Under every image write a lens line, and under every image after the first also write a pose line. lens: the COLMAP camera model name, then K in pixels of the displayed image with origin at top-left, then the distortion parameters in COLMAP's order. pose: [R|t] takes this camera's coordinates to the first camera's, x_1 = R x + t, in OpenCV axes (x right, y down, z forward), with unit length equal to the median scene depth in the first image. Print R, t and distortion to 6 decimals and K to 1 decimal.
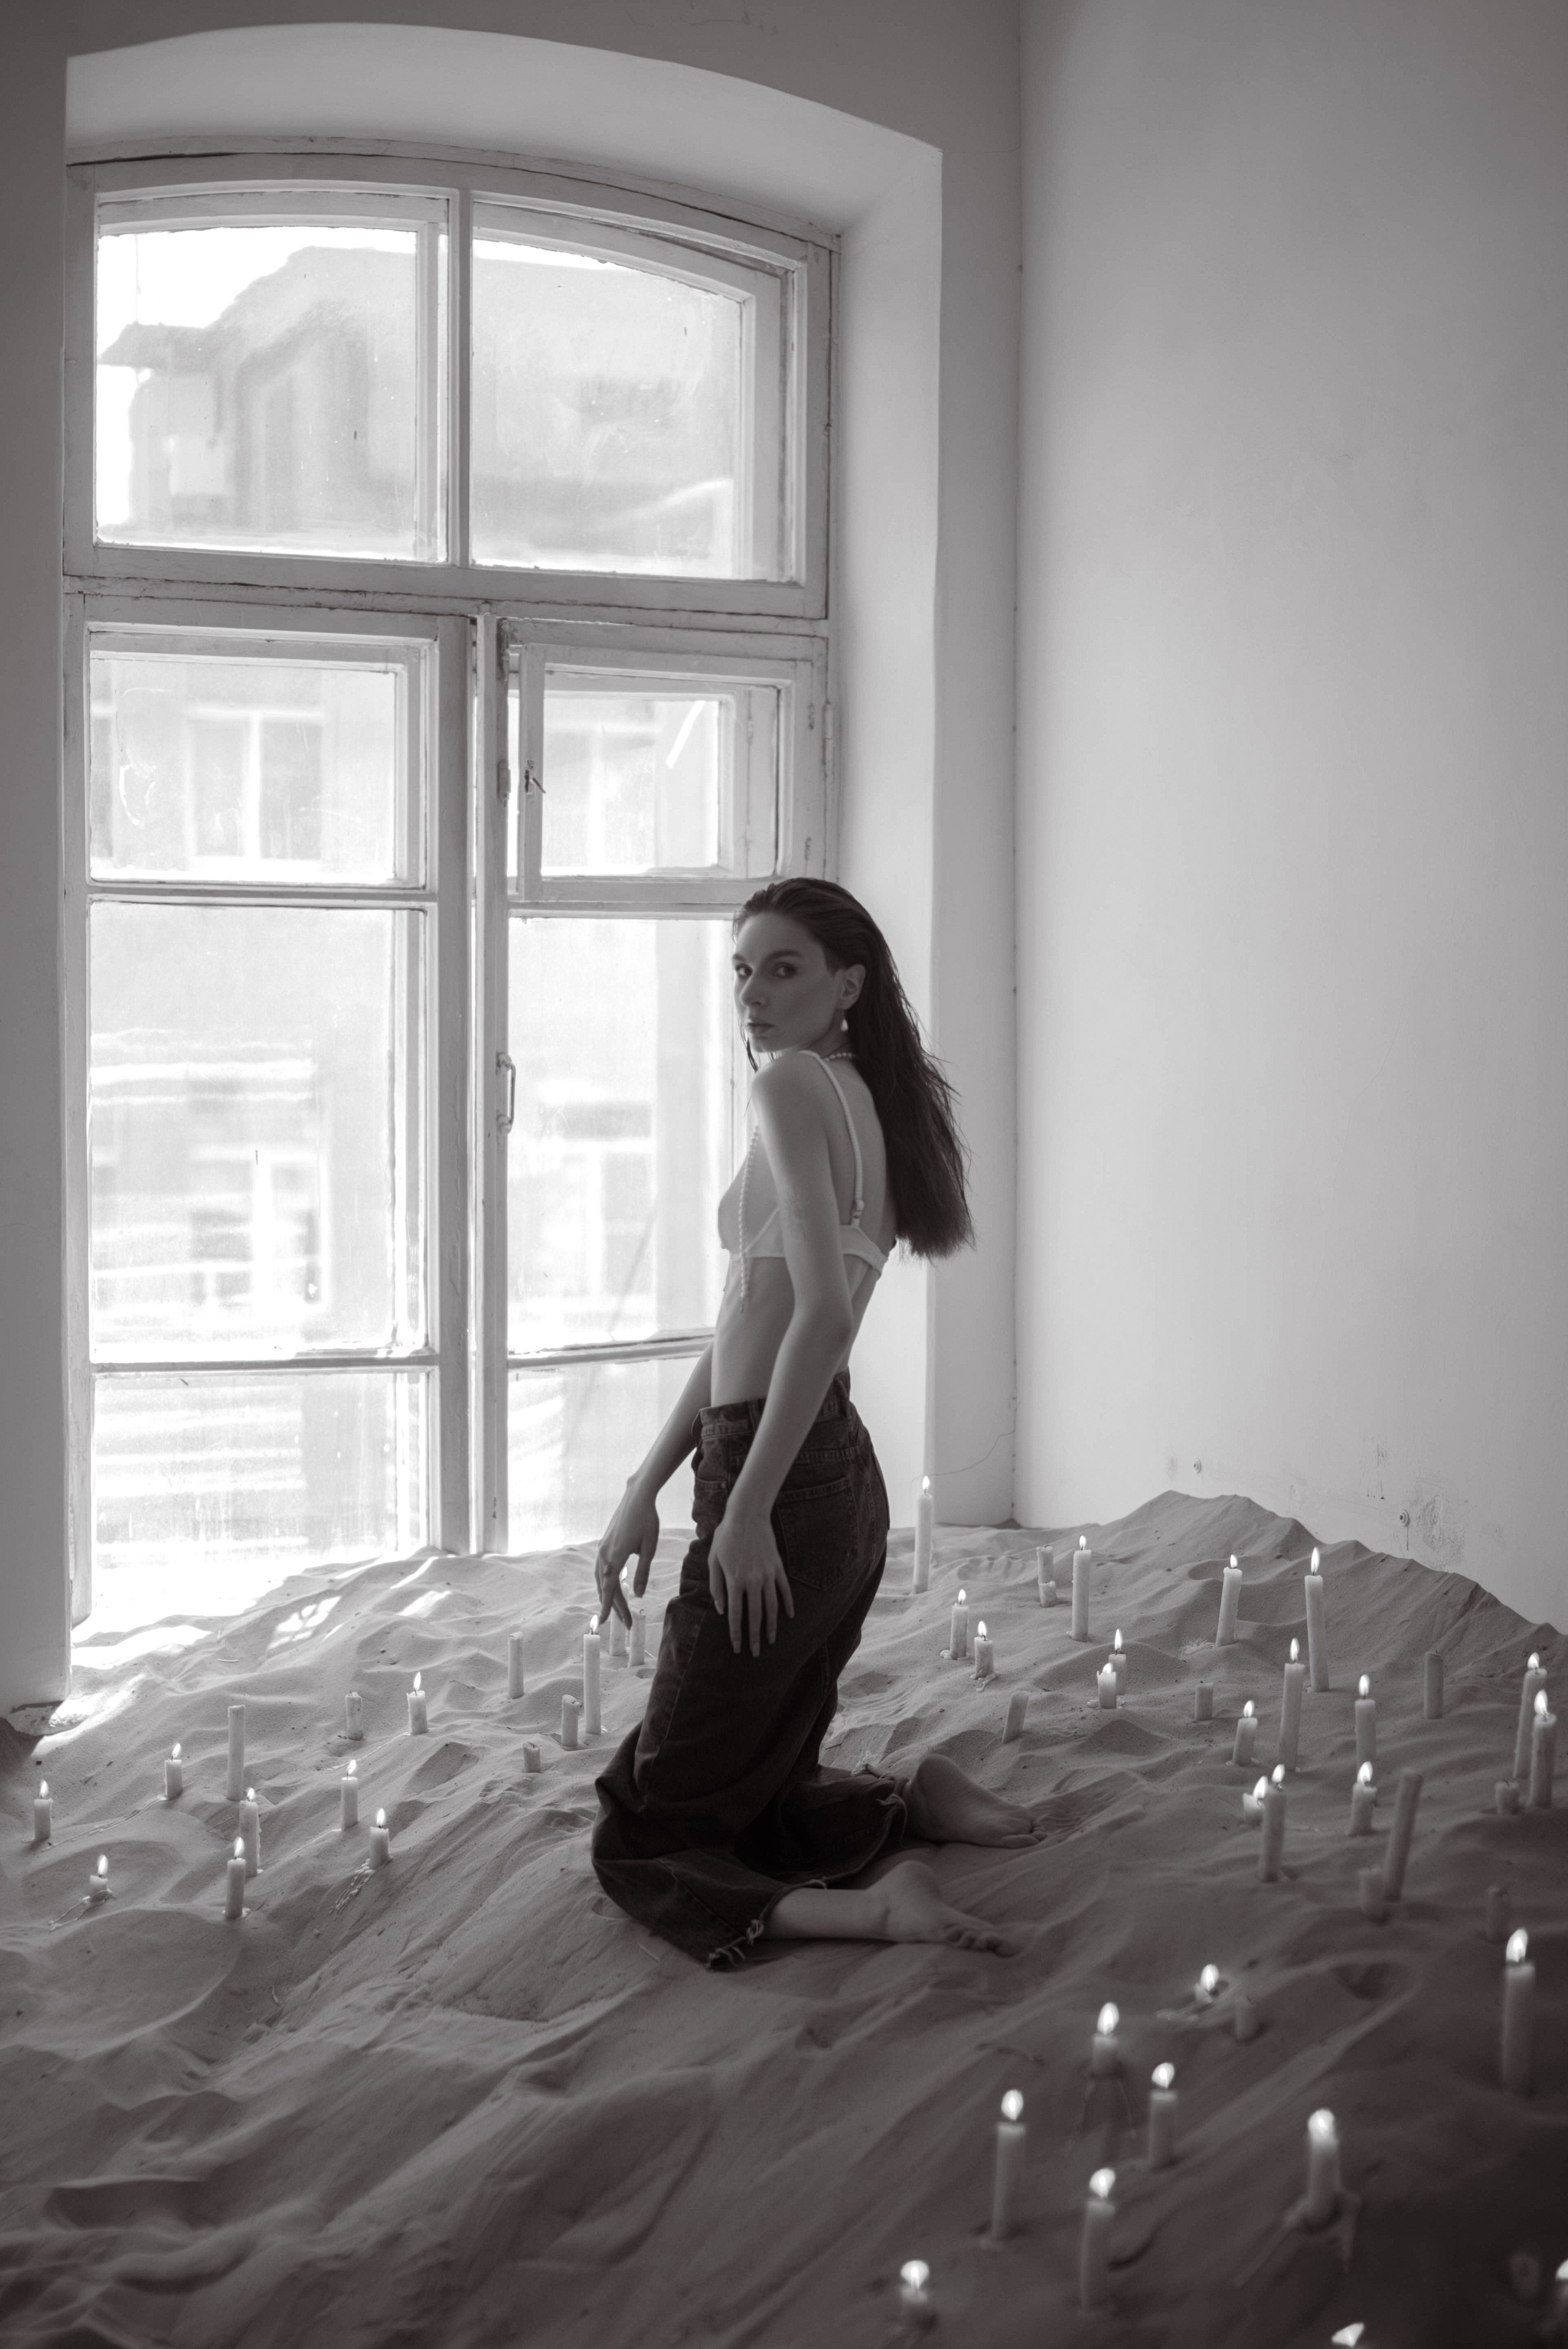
lens RADIAL K [[3289.2, 0, 784.0], [0, 3289.2, 1174.5], [0, 0, 1]] dist [-0.137204, 0.232601]
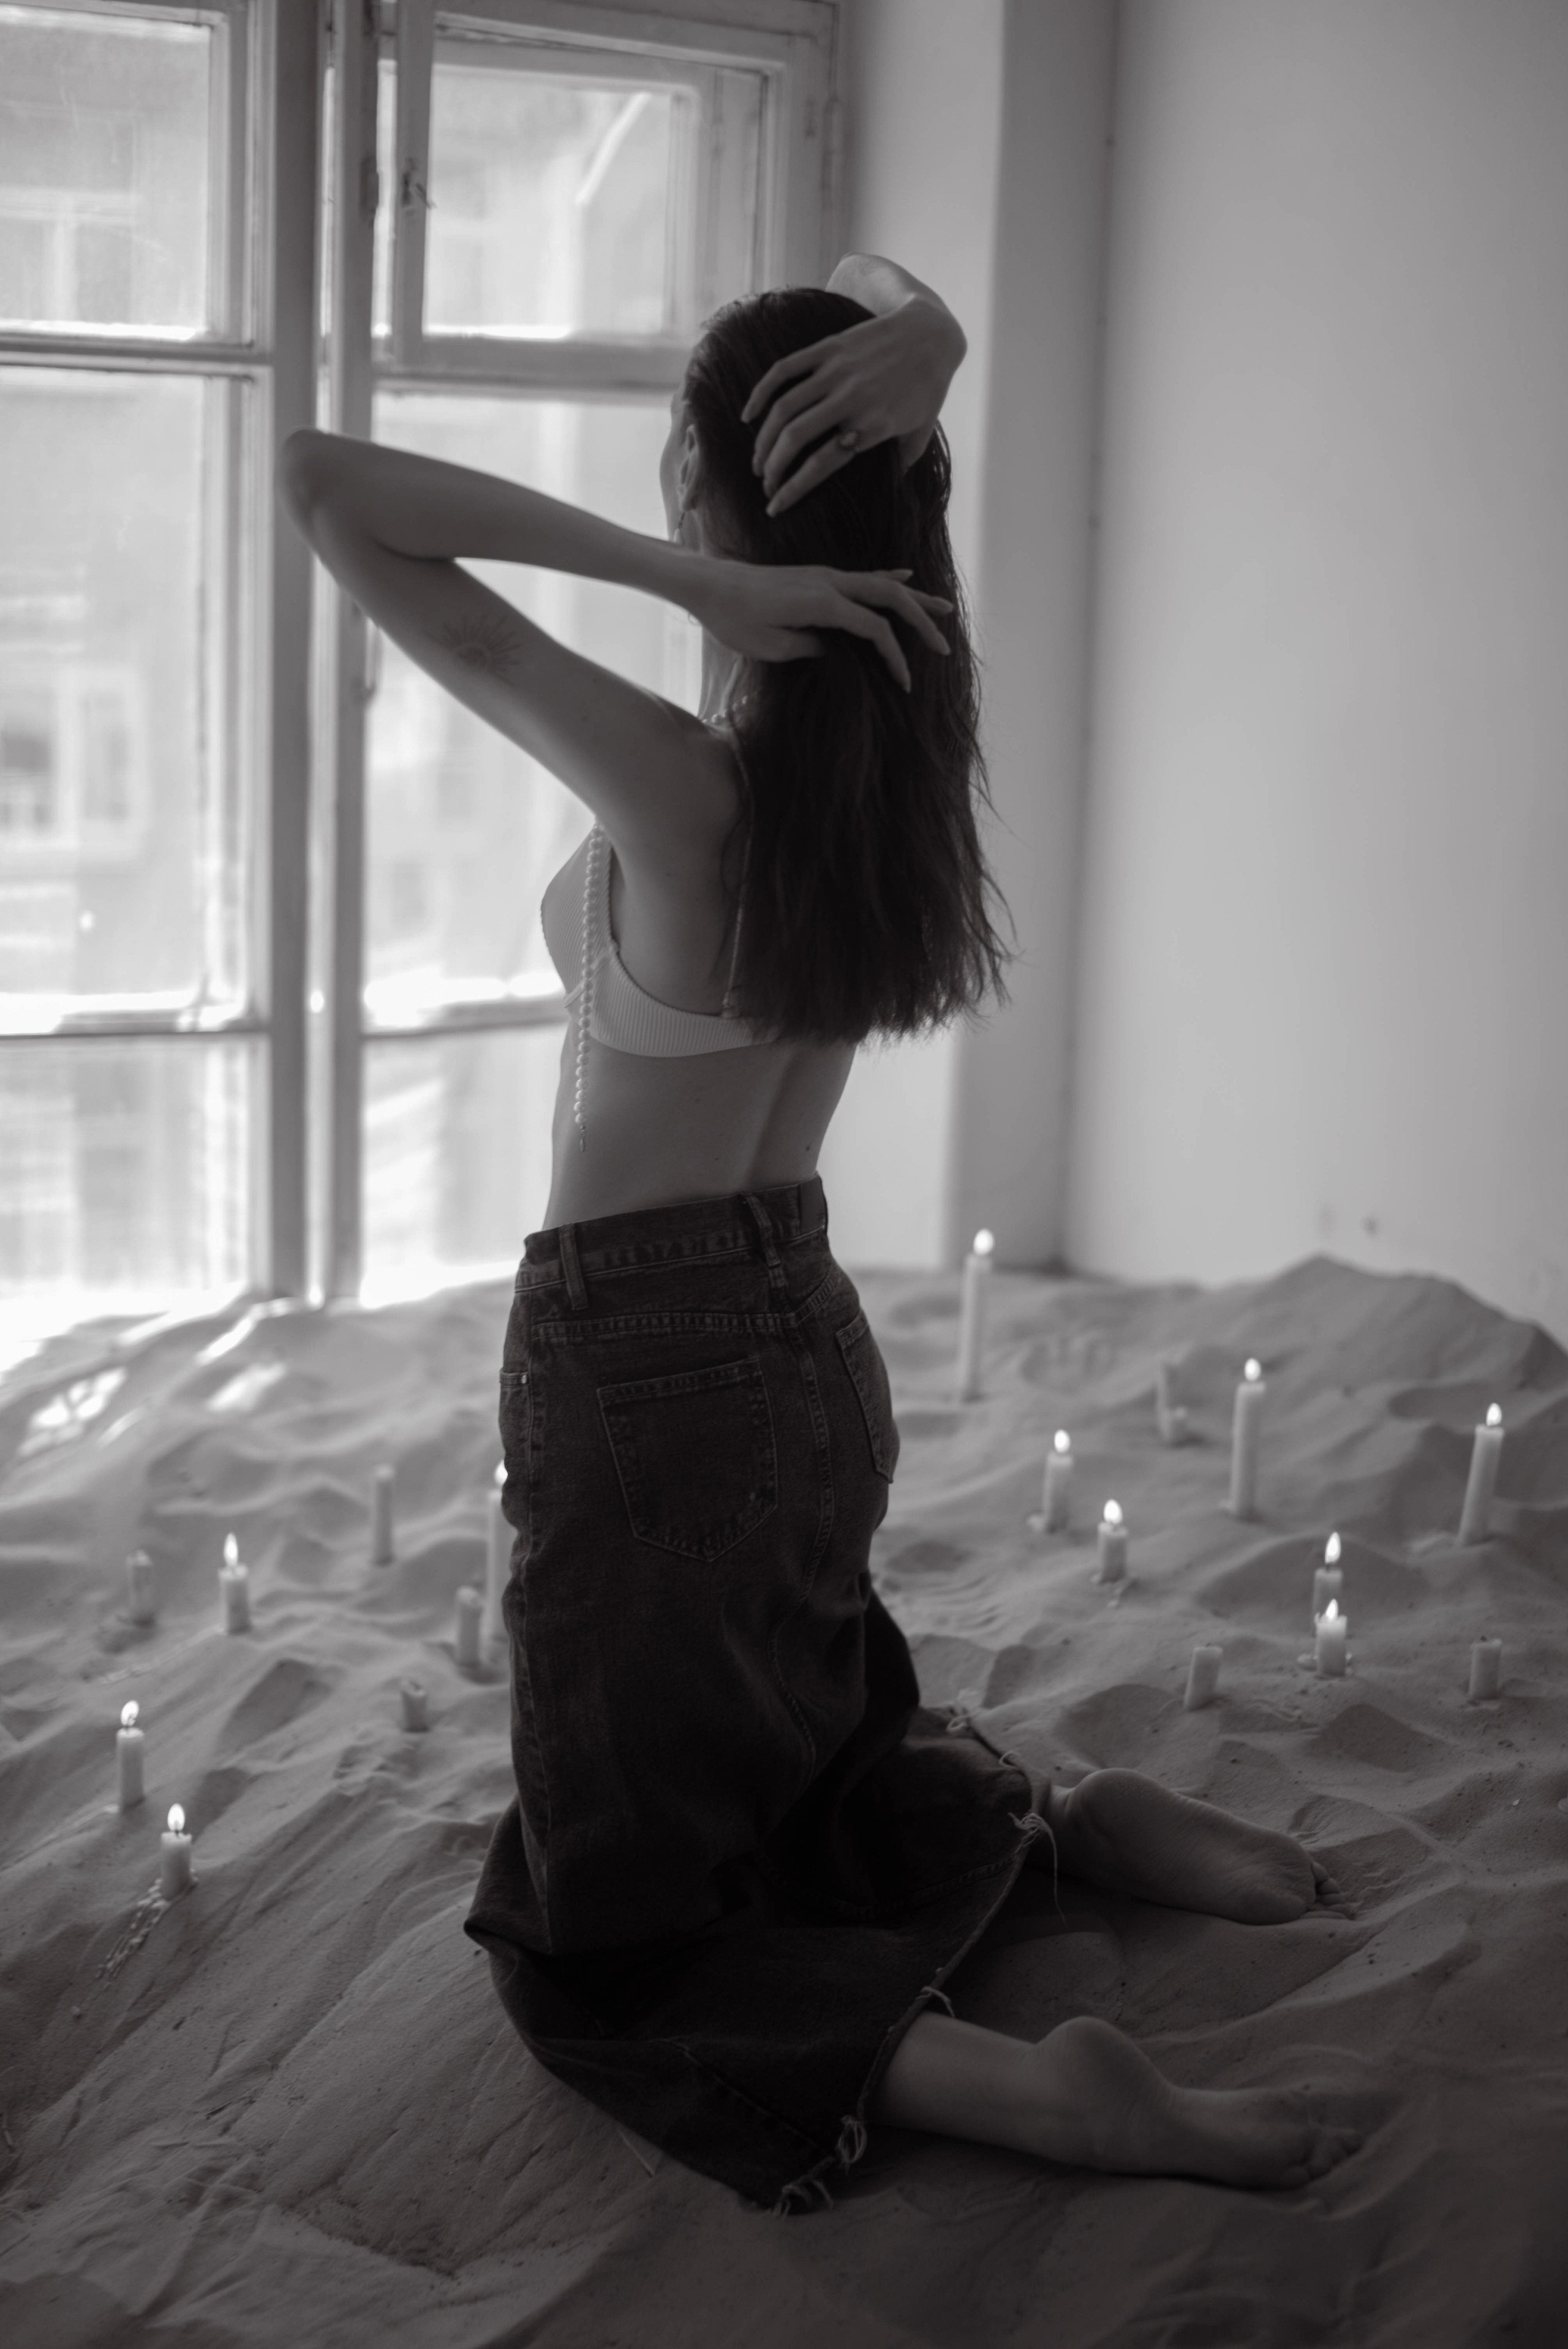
lens RADIAL K [[3289.2, 0, 784.0], [0, 3289.2, 1174.5], [0, 0, 1]] dist [-0.137204, 0.232601]
pose [[0.998184, 0.018545, 0.057306, -0.039589], [-0.026456, 0.989723, 0.140530, -0.016710], [-0.054111, -0.141791, 0.988417, 0.341633]]
